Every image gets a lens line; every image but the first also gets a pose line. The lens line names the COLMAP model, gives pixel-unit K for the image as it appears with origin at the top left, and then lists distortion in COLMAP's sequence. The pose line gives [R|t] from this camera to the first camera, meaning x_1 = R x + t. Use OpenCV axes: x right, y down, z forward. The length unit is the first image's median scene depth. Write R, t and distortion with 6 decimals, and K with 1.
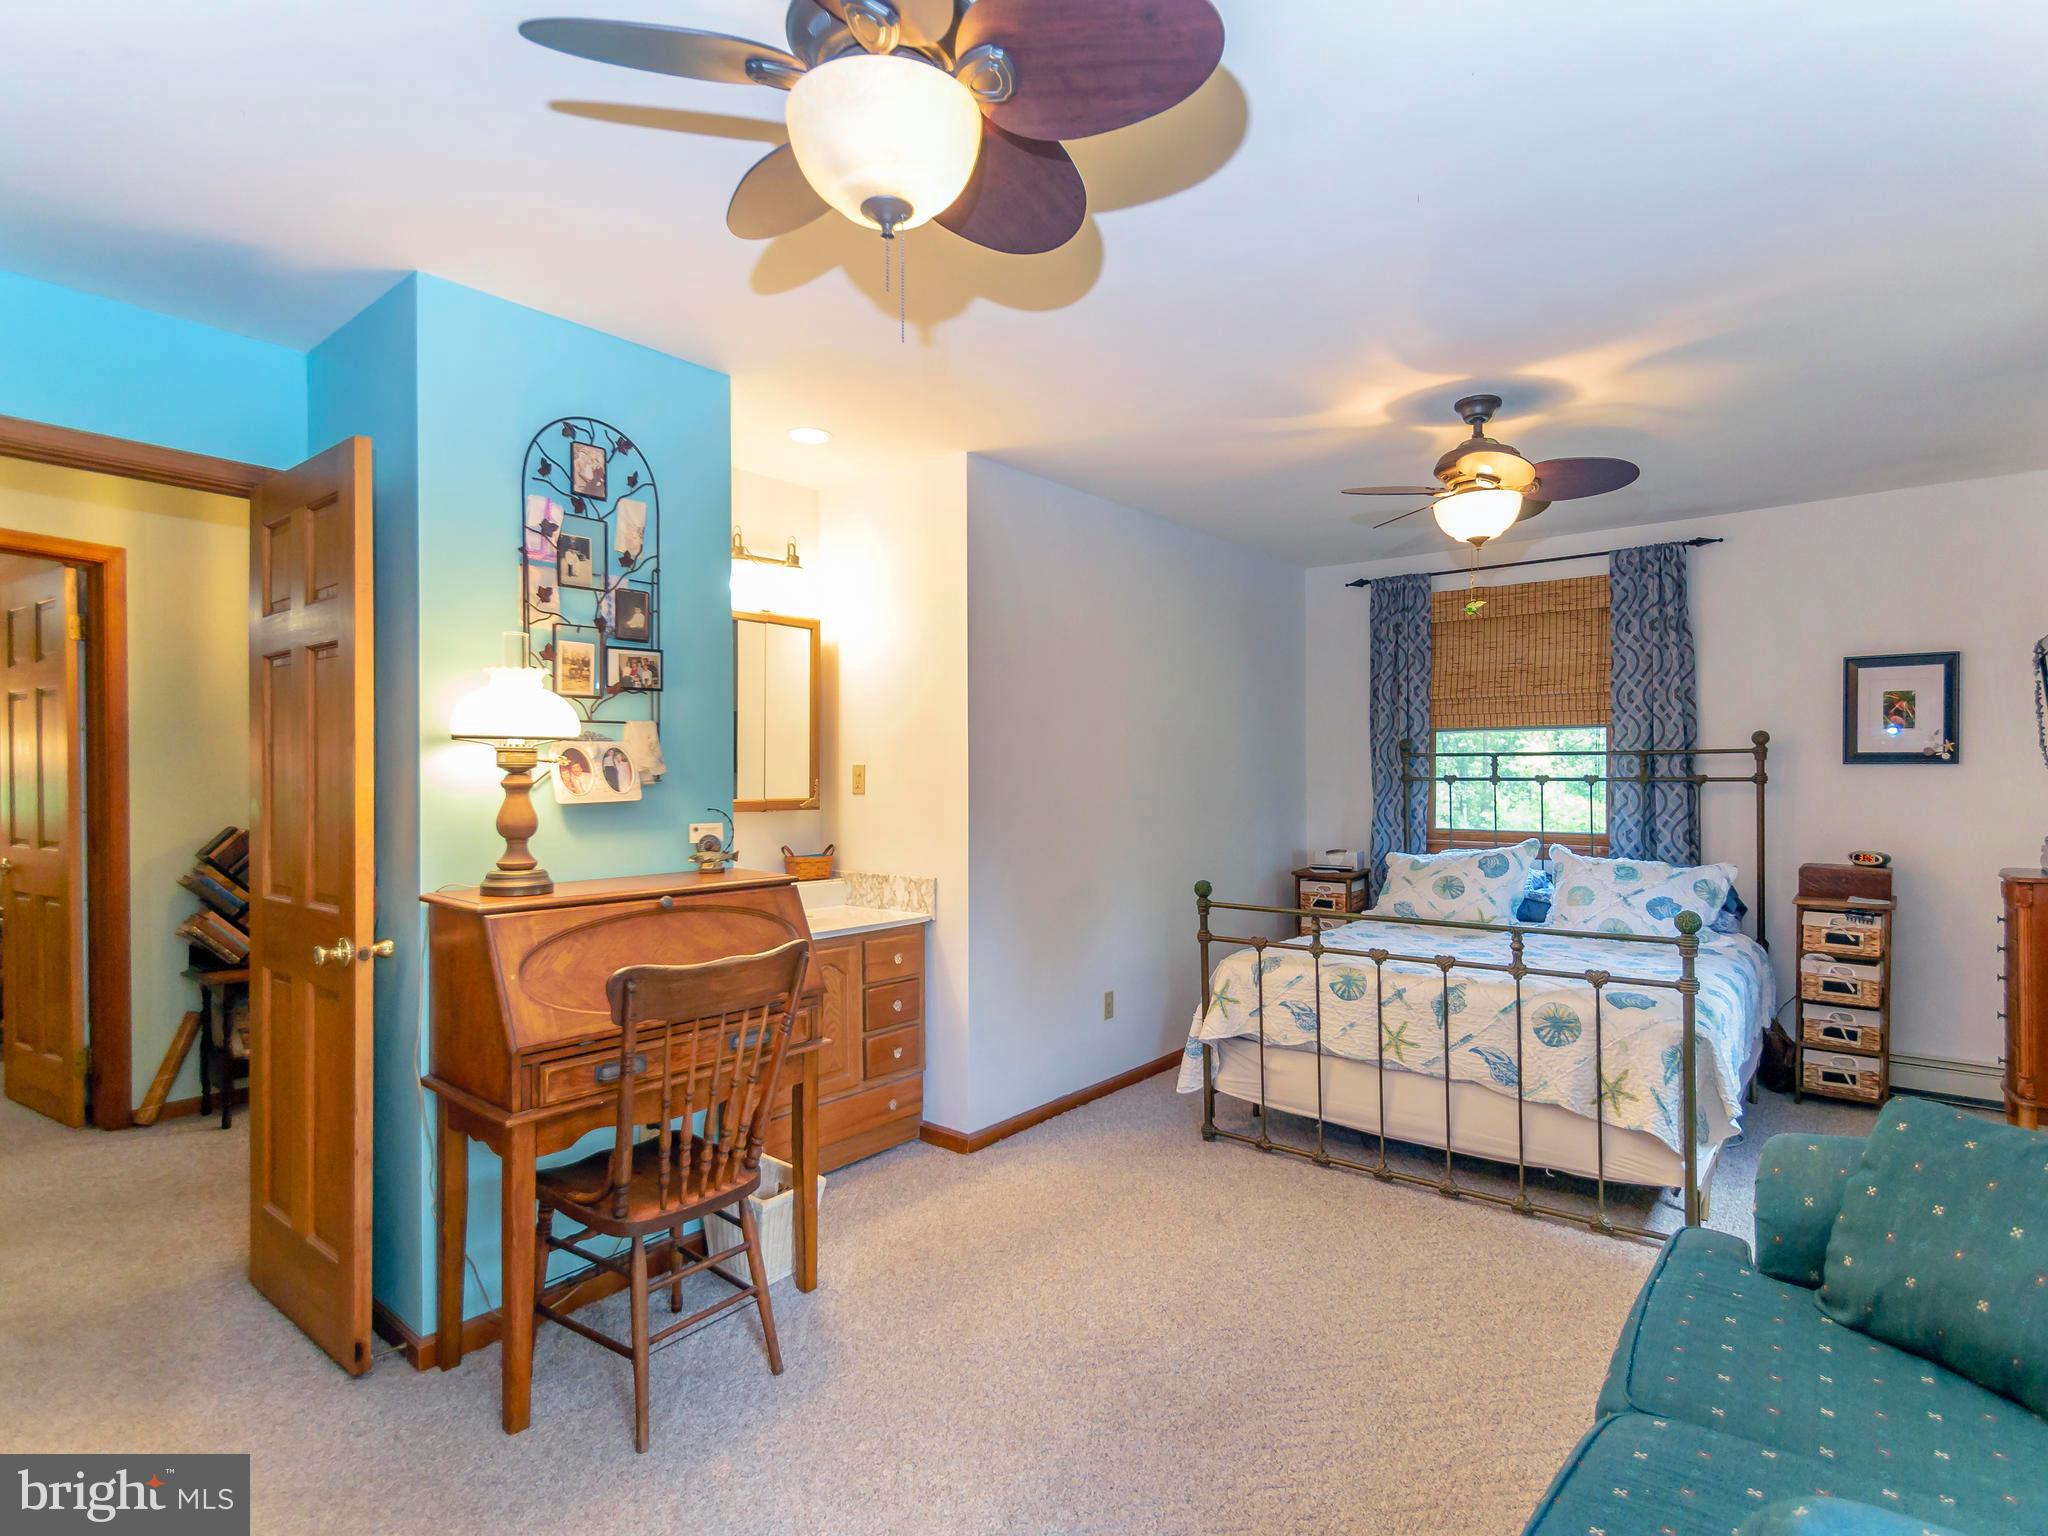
lens RADIAL K [[1049.6, 0, 1031.7], [0, 1049.6, 775.0], [0, 0, 1]] dist [0.001220, 0.000409]
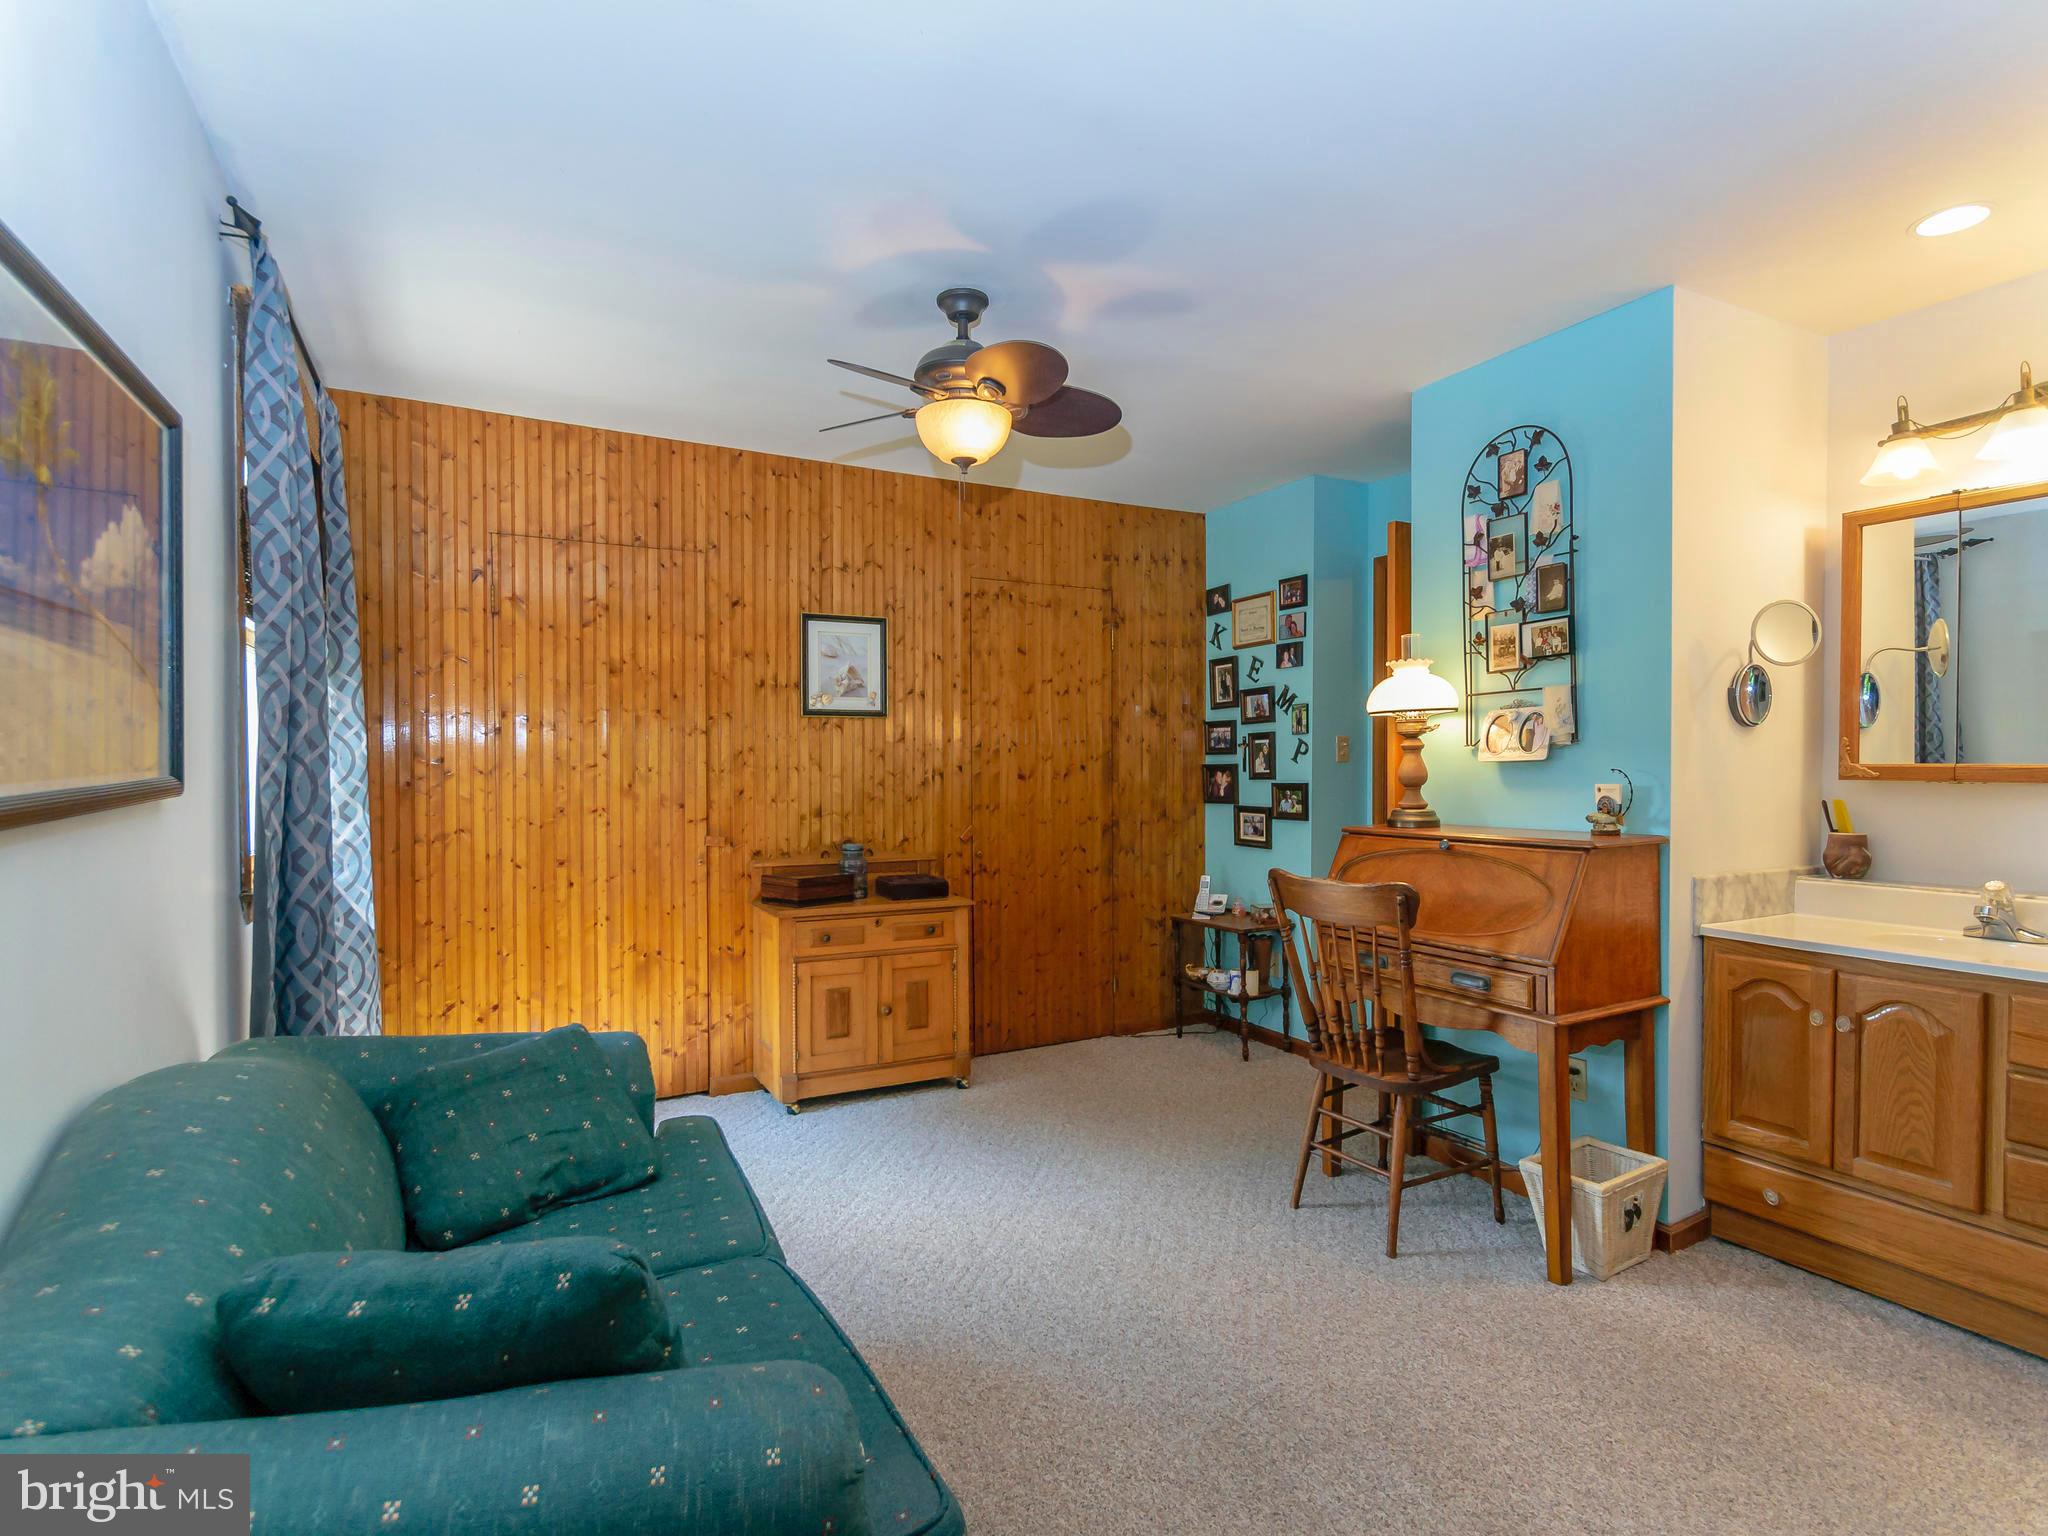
lens RADIAL K [[1049.6, 0, 1031.1], [0, 1049.6, 767.1], [0, 0, 1]] dist [0.001220, 0.000409]
pose [[-0.420145, 0.012036, -0.907377, 0.856632], [0.009891, 0.999913, 0.008684, 0.017884], [0.907403, -0.005326, -0.420228, 1.003007]]
